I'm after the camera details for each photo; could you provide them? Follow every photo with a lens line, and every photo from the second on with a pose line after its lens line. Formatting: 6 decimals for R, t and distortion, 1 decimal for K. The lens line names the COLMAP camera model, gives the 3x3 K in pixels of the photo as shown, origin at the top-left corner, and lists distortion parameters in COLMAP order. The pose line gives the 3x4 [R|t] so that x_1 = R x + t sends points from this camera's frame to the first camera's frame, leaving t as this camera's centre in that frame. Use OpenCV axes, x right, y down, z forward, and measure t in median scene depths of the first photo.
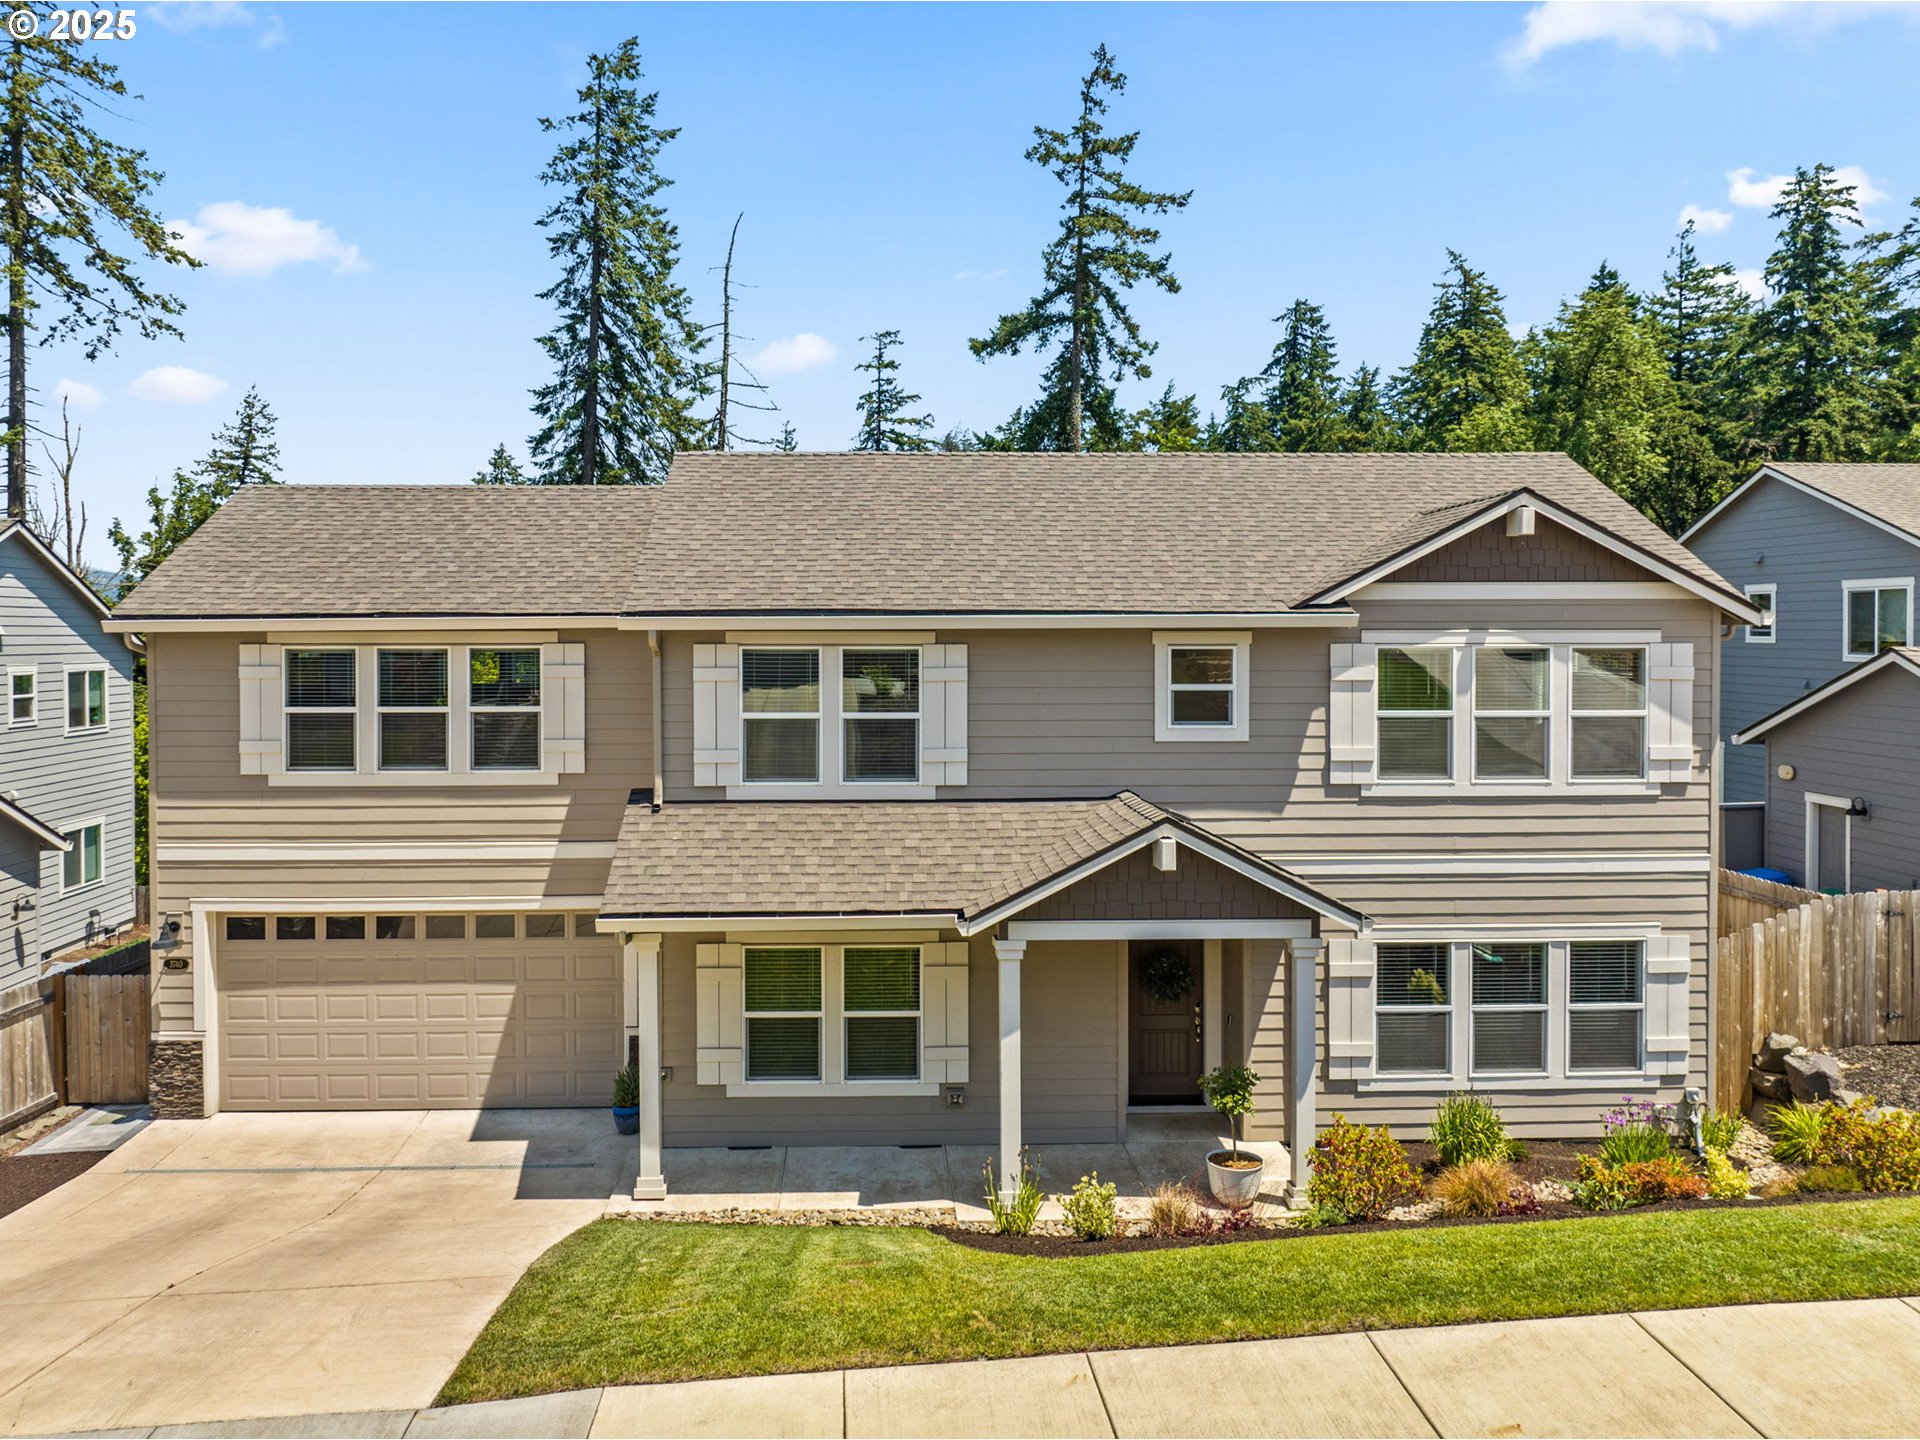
lens RADIAL K [[1457.0, 0, 889.2], [0, 1457.0, 648.4], [0, 0, 1]] dist [-0.004951, -0.009024]
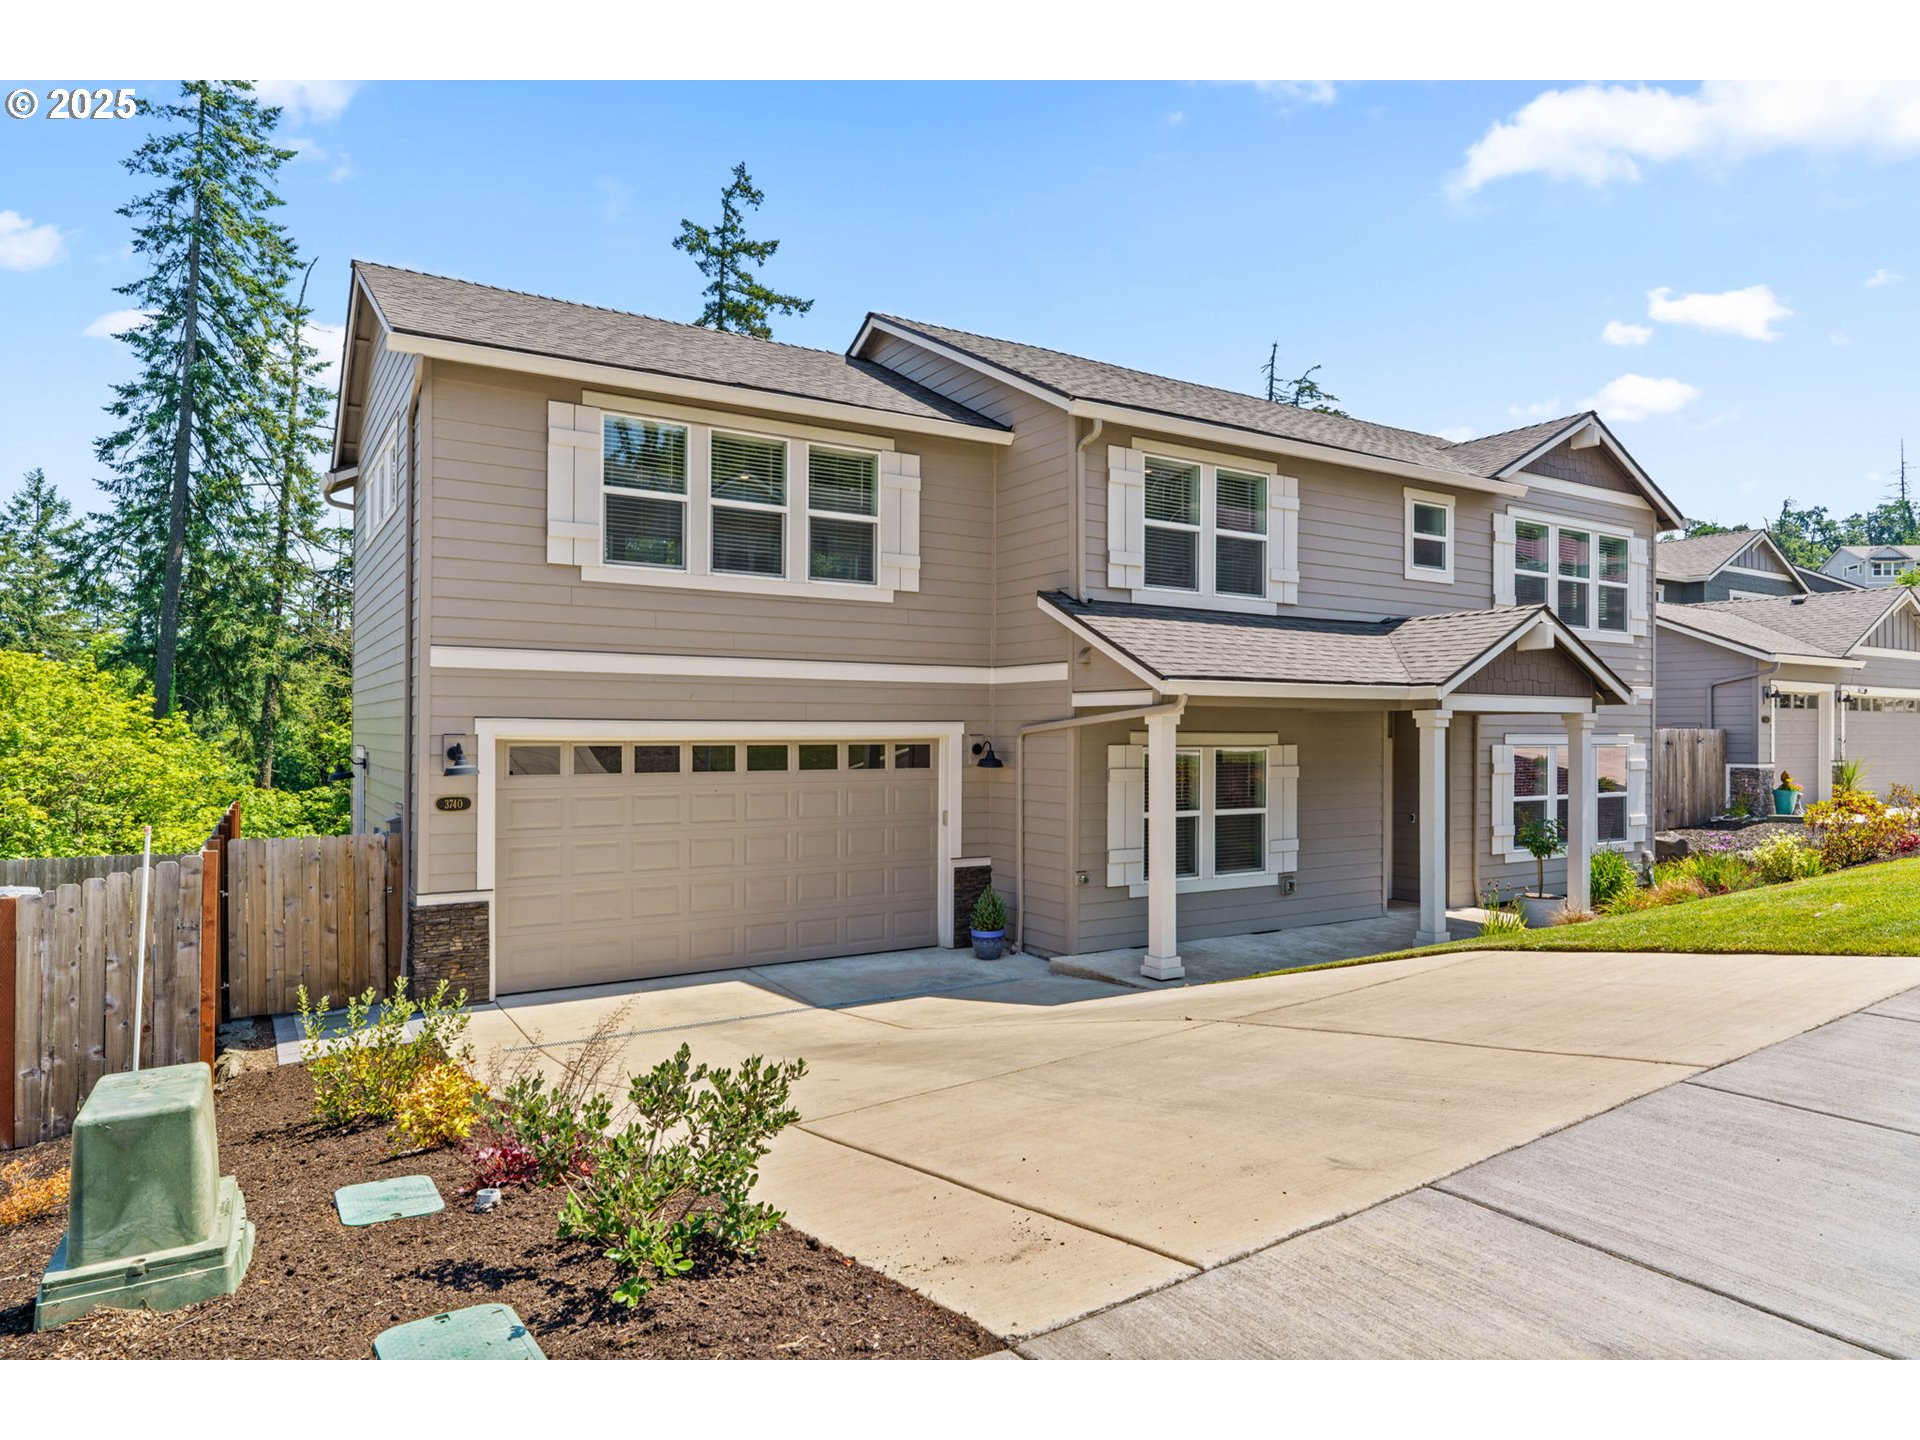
lens RADIAL K [[1152.2, 0, 960.0], [0, 1152.2, 720.0], [0, 0, 1]] dist [-0.005660, -0.000324]
pose [[0.858430, 0.010588, 0.512822, -0.583142], [-0.001582, 0.999837, -0.017995, 0.186637], [-0.512929, 0.014636, 0.858307, 0.350096]]
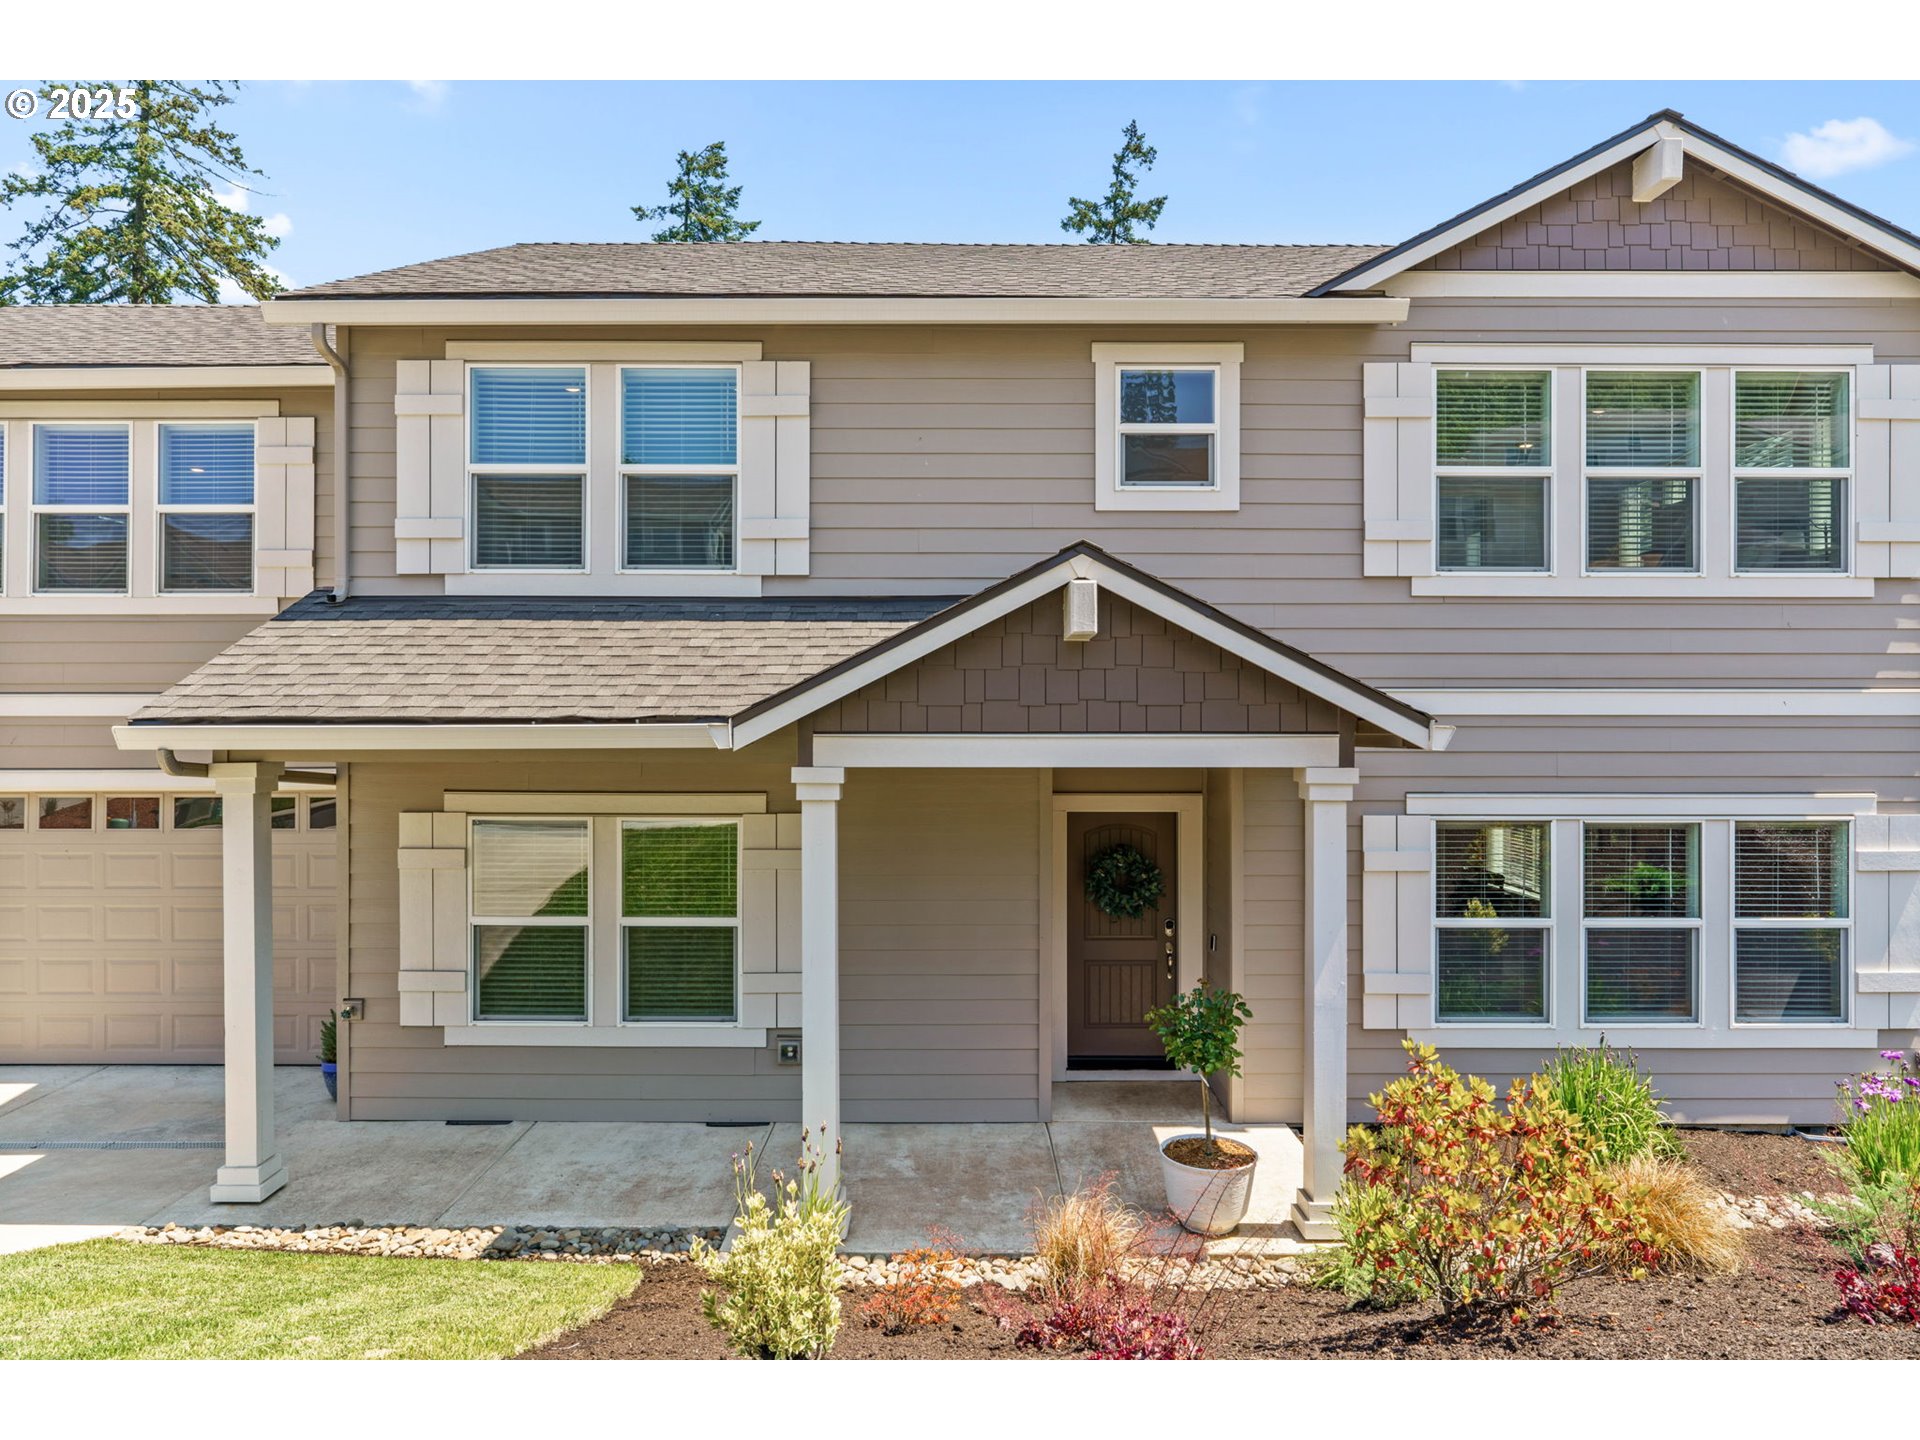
lens RADIAL K [[1152.2, 0, 960.0], [0, 1152.2, 720.0], [0, 0, 1]] dist [-0.005660, -0.000324]
pose [[0.999725, 0.003869, -0.023127, 0.125409], [-0.004187, 0.999897, -0.013697, 0.155871], [0.023071, 0.013790, 0.999639, 0.450109]]
